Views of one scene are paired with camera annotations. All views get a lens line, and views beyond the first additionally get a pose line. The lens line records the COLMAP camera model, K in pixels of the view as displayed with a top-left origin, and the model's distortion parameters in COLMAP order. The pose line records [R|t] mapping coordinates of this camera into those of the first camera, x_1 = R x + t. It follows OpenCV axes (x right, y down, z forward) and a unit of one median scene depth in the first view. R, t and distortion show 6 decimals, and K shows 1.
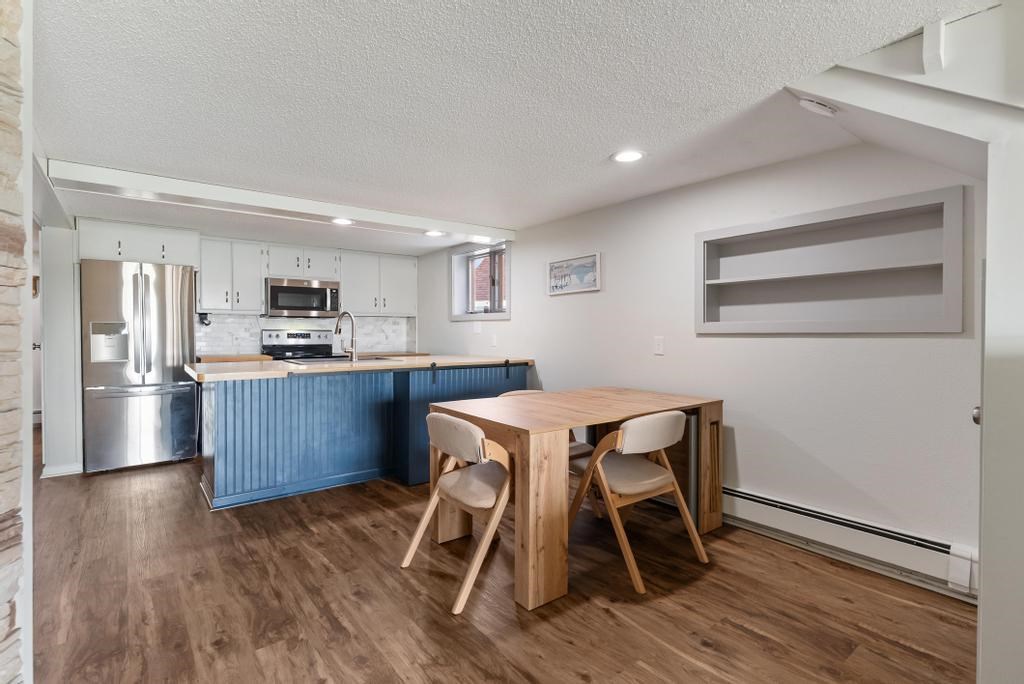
lens RADIAL K [[489.7, 0, 510.0], [0, 489.7, 333.4], [0, 0, 1]] dist [0.002610, -0.000519]
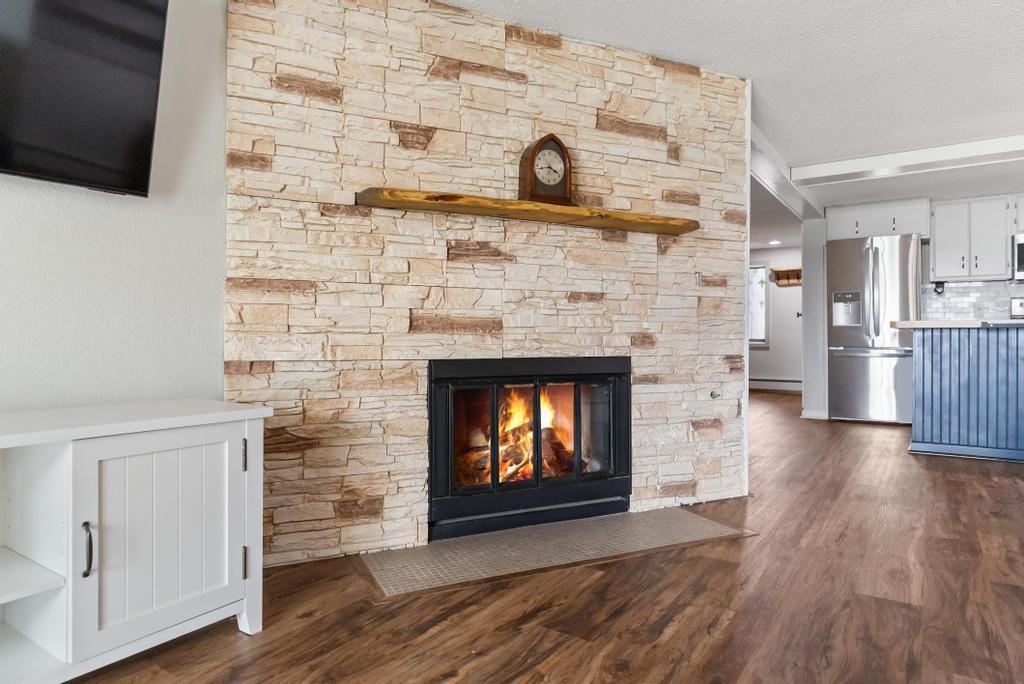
lens RADIAL K [[619.6, 0, 513.5], [0, 619.6, 336.4], [0, 0, 1]] dist [0.000191, 0.001711]
pose [[0.304251, -0.002754, -0.952588, 0.327608], [-0.008680, 0.999946, -0.005663, 0.093182], [0.952552, 0.009992, 0.304210, -0.190059]]
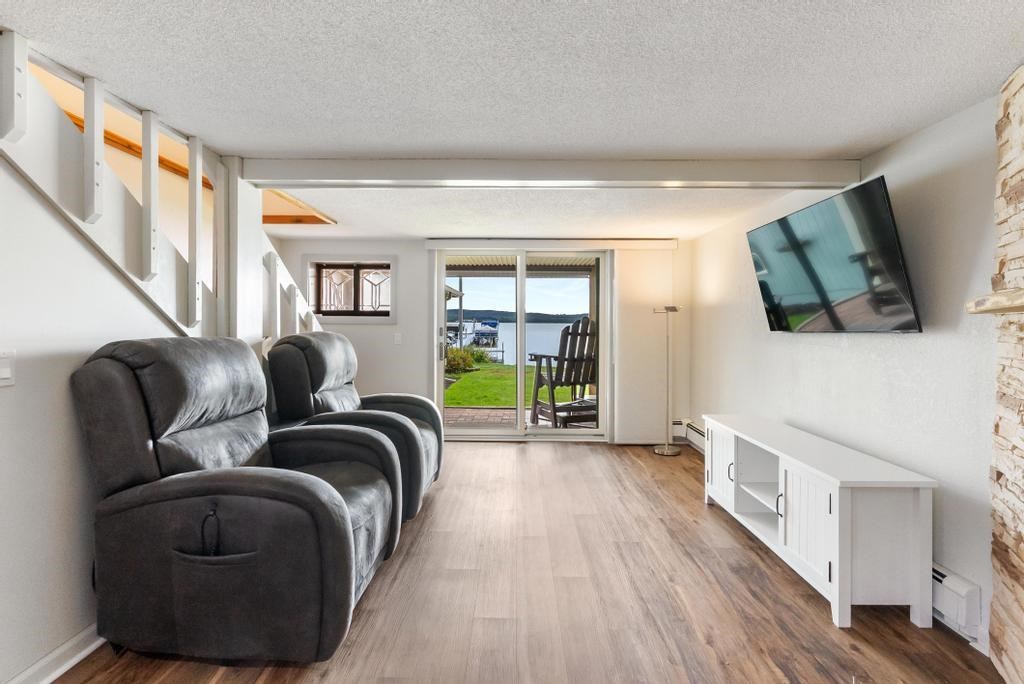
lens RADIAL K [[496.0, 0, 511.9], [0, 496.0, 326.0], [0, 0, 1]] dist [-0.000508, -0.000497]
pose [[-0.779423, -0.013736, 0.626347, -0.167497], [-0.008163, 0.999897, 0.011771, -0.016708], [-0.626445, 0.004062, -0.779455, 0.366208]]
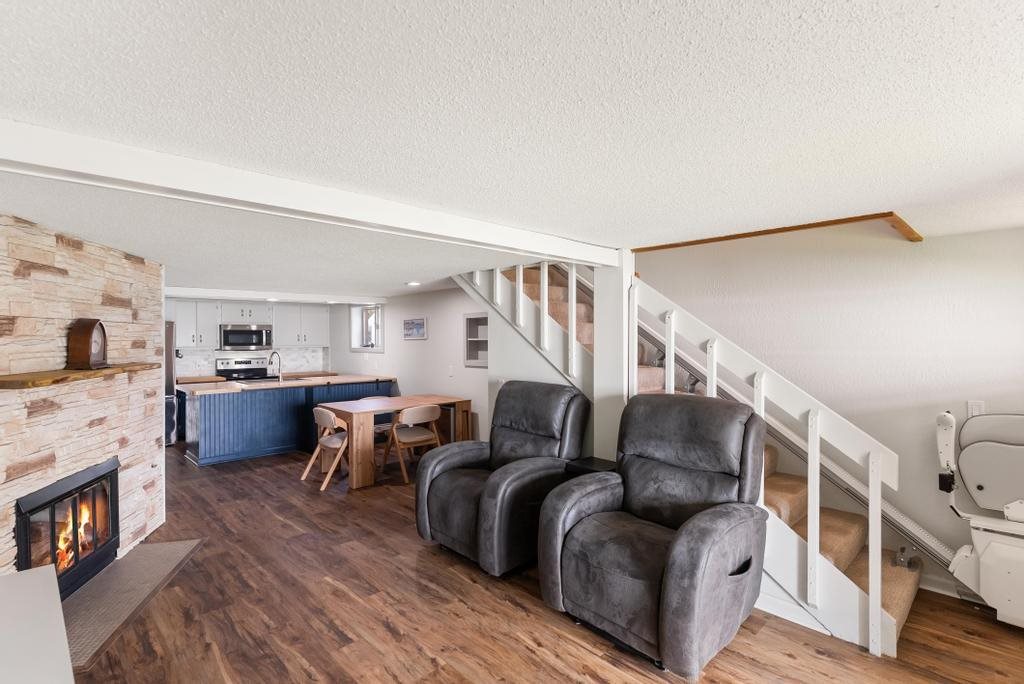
lens RADIAL K [[499.2, 0, 514.8], [0, 499.2, 339.8], [0, 0, 1]] dist [-0.002631, -0.000687]
pose [[0.993795, -0.005938, 0.111072, 0.274992], [0.006136, 0.999980, -0.001441, -0.074348], [-0.111061, 0.002113, 0.993811, -0.745551]]
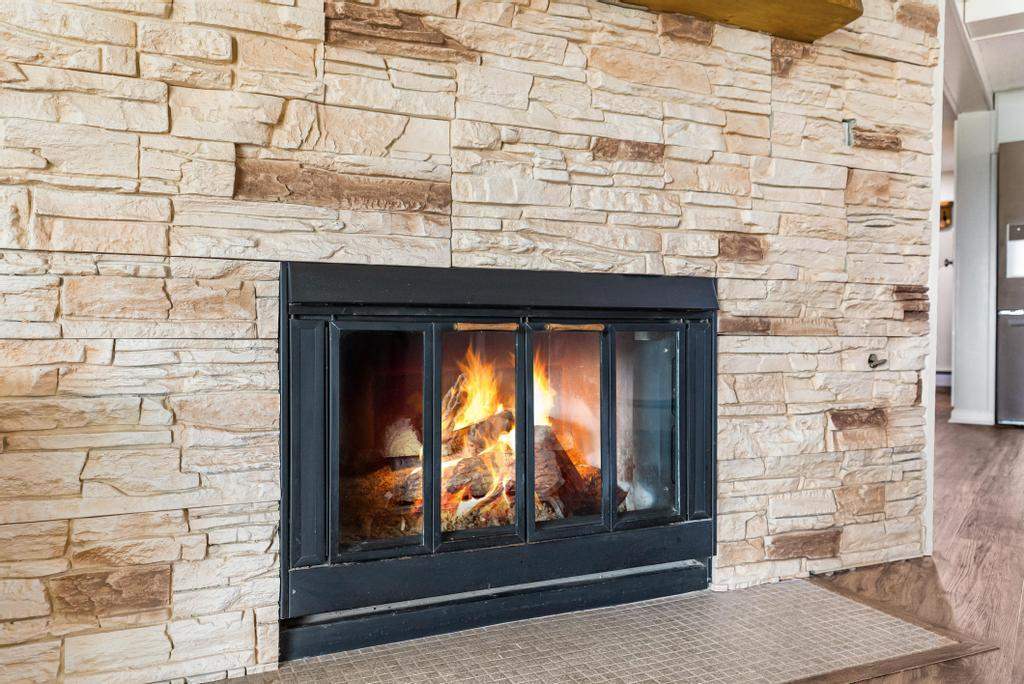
lens RADIAL K [[805.4, 0, 512.0], [0, 805.4, 342.0], [0, 0, 1]] dist [0.004715, 0.003847]
pose [[0.299436, 0.019851, -0.953910, 0.102958], [-0.014745, 0.999760, 0.016177, 0.139613], [0.954003, 0.009221, 0.299656, -0.097361]]
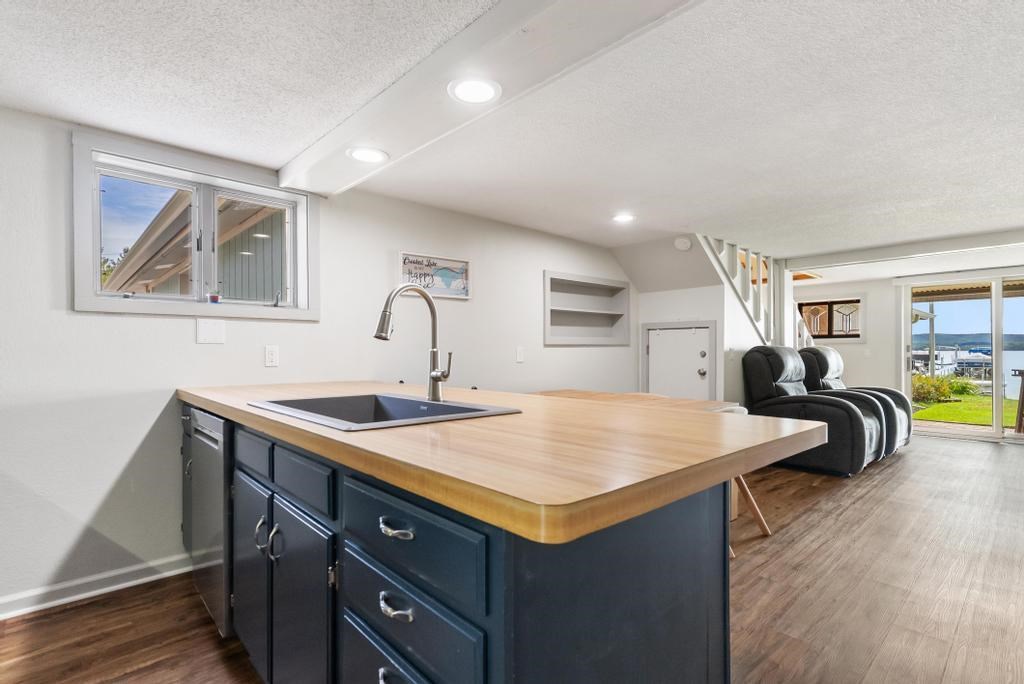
lens RADIAL K [[494.2, 0, 511.4], [0, 494.2, 353.8], [0, 0, 1]] dist [0.000312, -0.000091]
pose [[-0.083864, -0.005988, 0.996459, -0.735395], [0.006958, 0.999954, 0.006595, 0.011771], [-0.996453, 0.007487, -0.083818, 0.921852]]
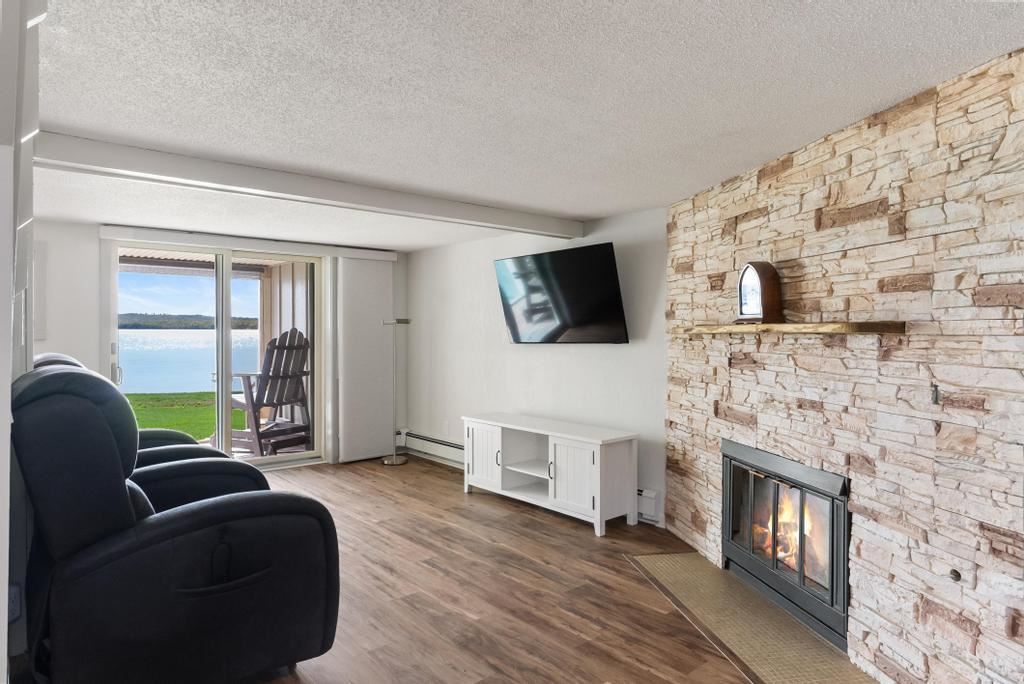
lens RADIAL K [[619.6, 0, 513.5], [0, 619.6, 336.4], [0, 0, 1]] dist [0.000191, 0.001711]
pose [[-0.998712, -0.005690, -0.050414, 0.065997], [-0.006413, 0.999879, 0.014202, -0.032104], [0.050327, 0.014507, -0.998627, 0.715182]]
